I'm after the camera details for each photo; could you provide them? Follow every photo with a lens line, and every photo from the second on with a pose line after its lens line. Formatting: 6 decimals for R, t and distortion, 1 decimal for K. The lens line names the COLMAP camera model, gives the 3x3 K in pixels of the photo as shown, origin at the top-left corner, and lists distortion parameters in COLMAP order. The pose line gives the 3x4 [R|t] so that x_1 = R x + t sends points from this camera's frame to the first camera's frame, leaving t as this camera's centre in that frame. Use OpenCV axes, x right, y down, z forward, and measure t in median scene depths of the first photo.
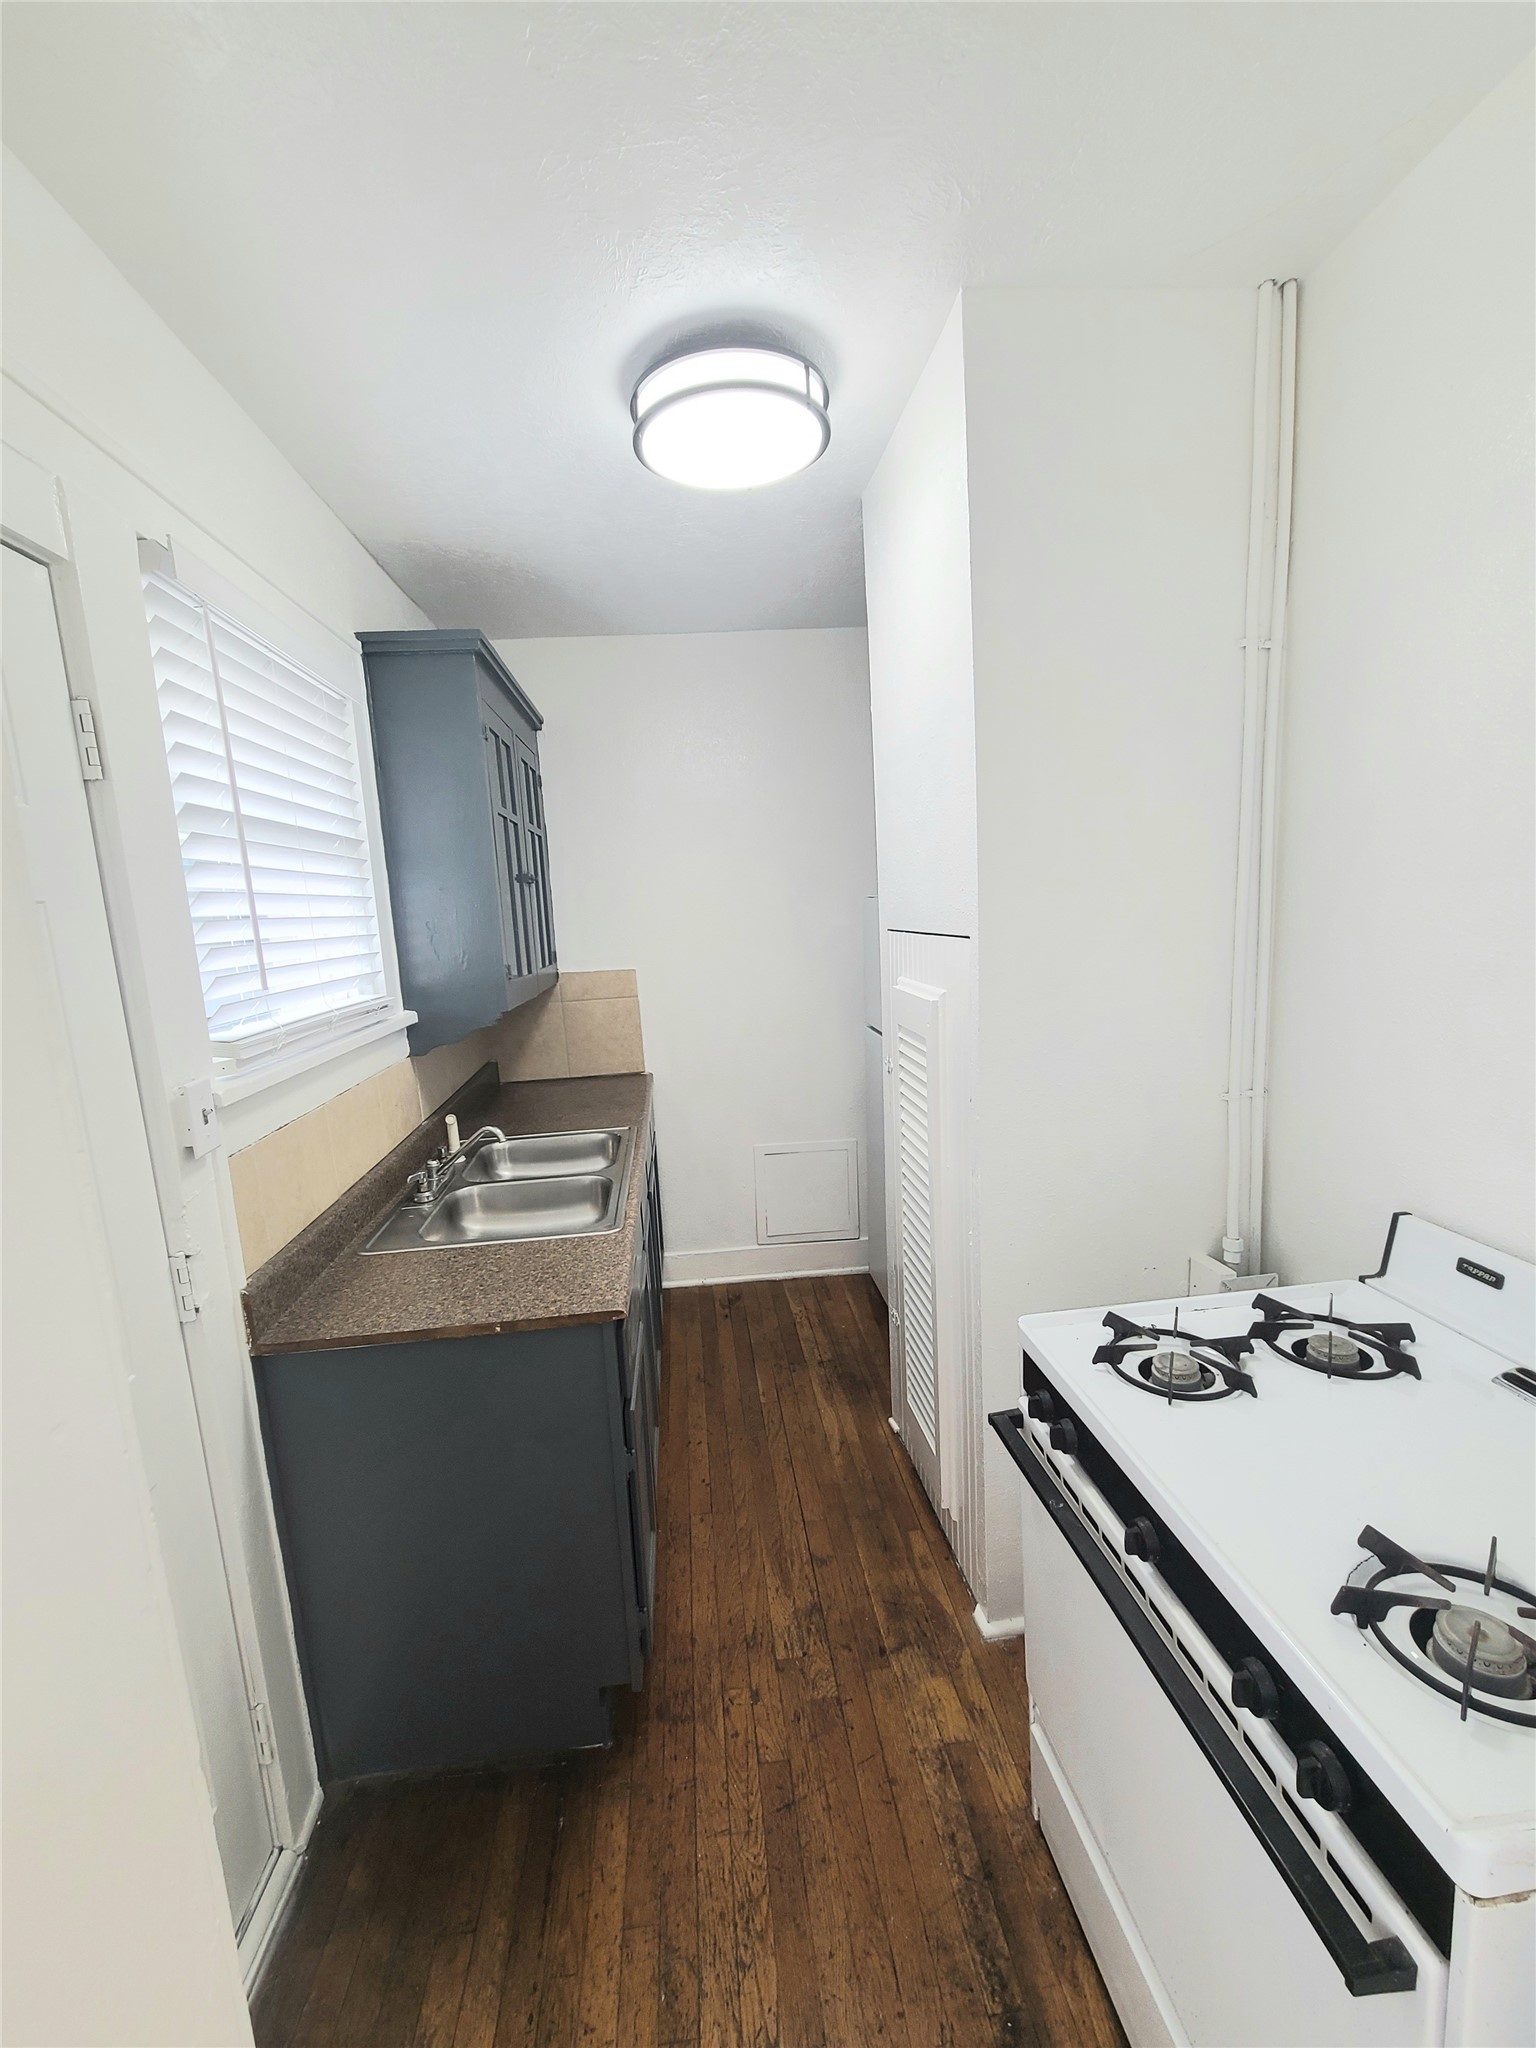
lens RADIAL K [[833.9, 0, 768.0], [0, 833.9, 1024.0], [0, 0, 1]] dist [0.003107, 0.000047]
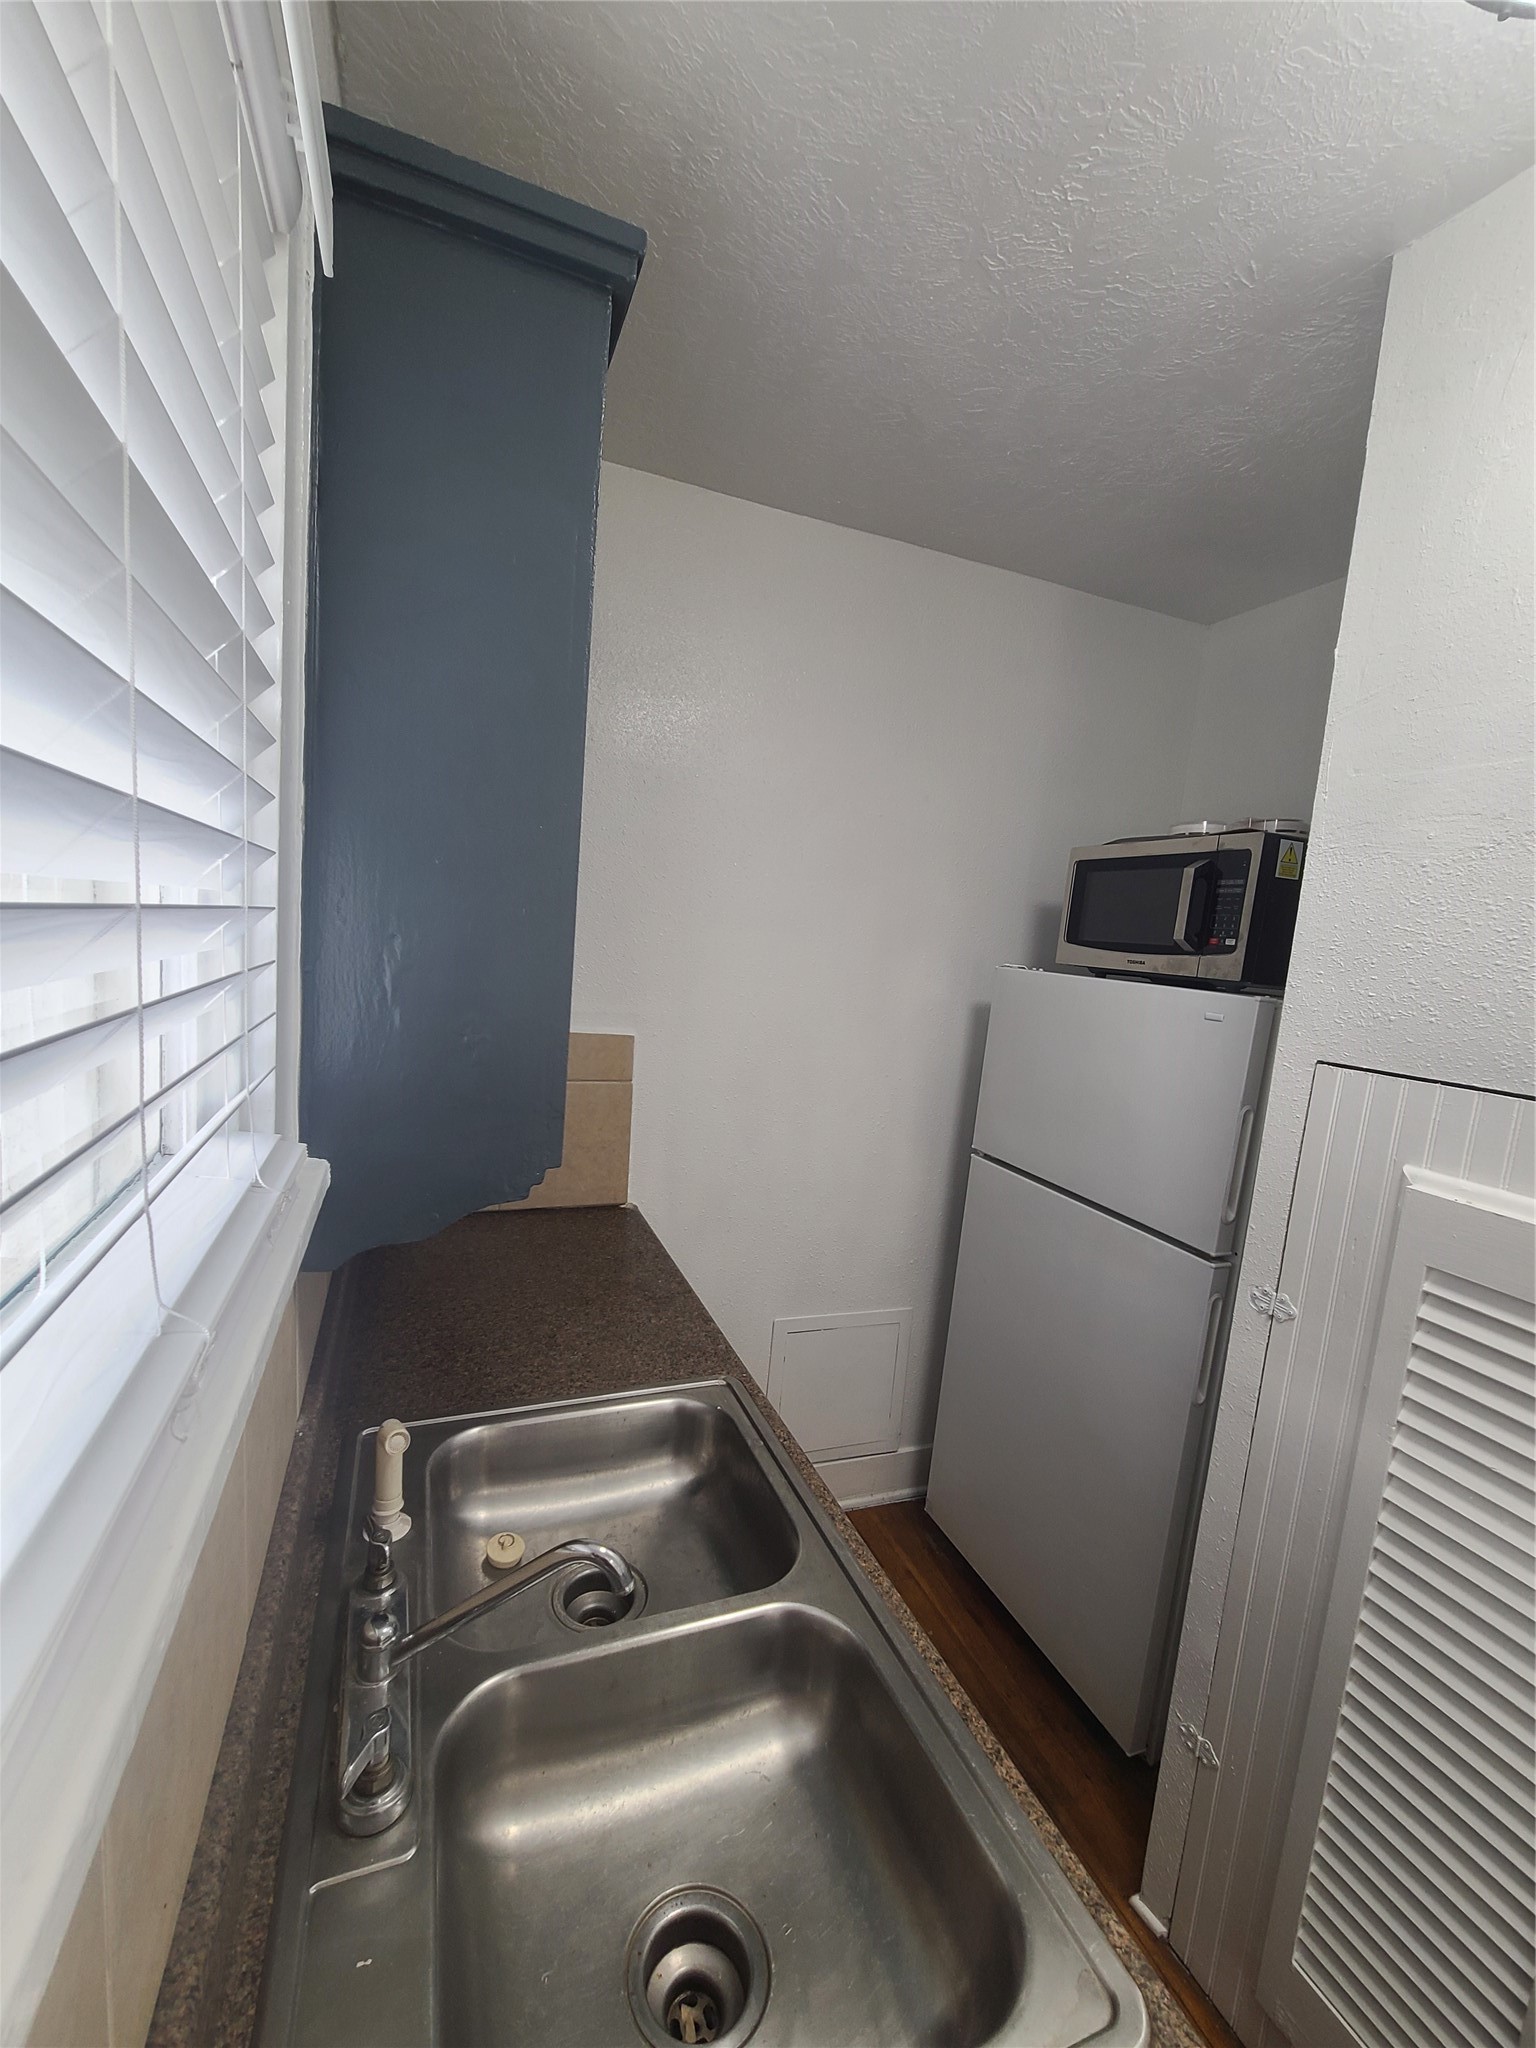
lens RADIAL K [[833.9, 0, 768.0], [0, 833.9, 1024.0], [0, 0, 1]] dist [0.003107, 0.000047]
pose [[0.955755, 0.097395, 0.277573, -0.236942], [-0.085880, 0.994875, -0.053378, -0.051014], [-0.281349, 0.027179, 0.959221, 0.389294]]
